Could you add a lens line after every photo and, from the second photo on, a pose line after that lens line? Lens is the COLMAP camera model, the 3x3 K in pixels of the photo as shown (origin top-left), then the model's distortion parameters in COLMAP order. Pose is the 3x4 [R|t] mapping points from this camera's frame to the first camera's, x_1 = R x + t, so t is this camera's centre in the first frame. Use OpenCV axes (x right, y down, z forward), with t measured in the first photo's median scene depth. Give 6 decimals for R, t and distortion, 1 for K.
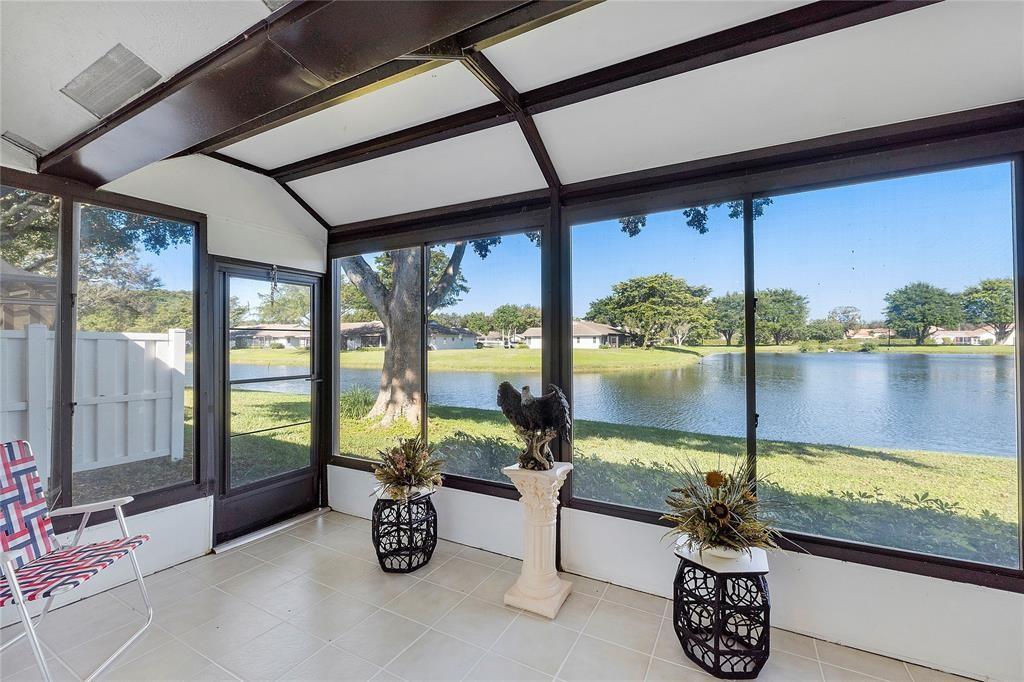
lens RADIAL K [[430.8, 0, 515.5], [0, 430.8, 339.6], [0, 0, 1]] dist [-0.007177, -0.000876]
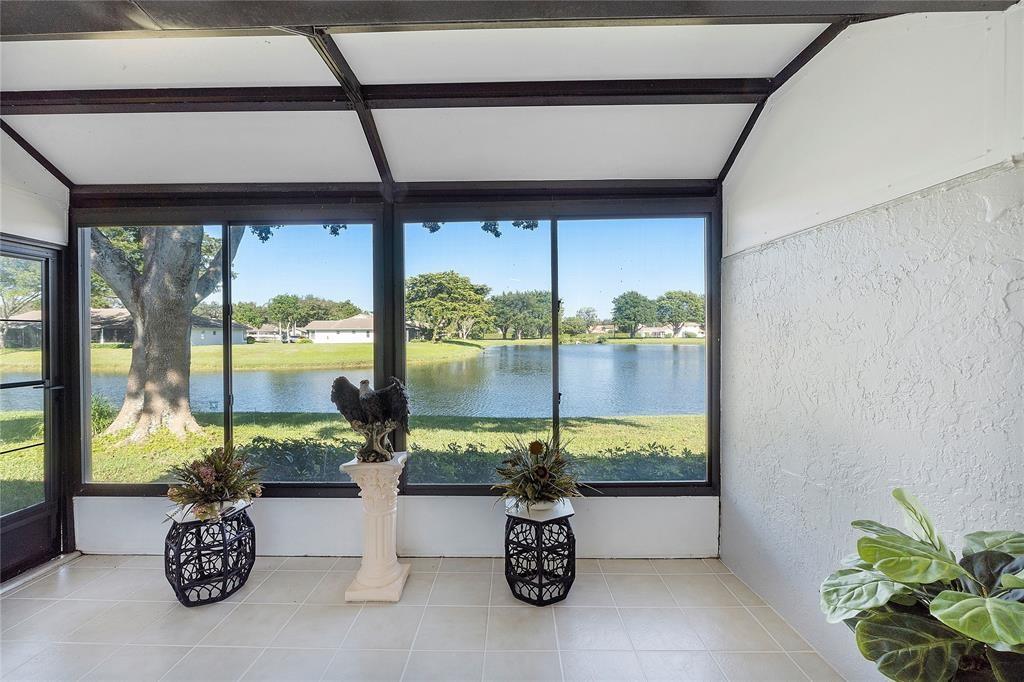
lens RADIAL K [[430.8, 0, 507.0], [0, 430.8, 340.4], [0, 0, 1]] dist [-0.007177, -0.000876]
pose [[0.885628, -0.006430, 0.464351, -0.107622], [-0.001009, 0.999875, 0.015768, -0.000258], [-0.464395, -0.014433, 0.885511, -0.026207]]
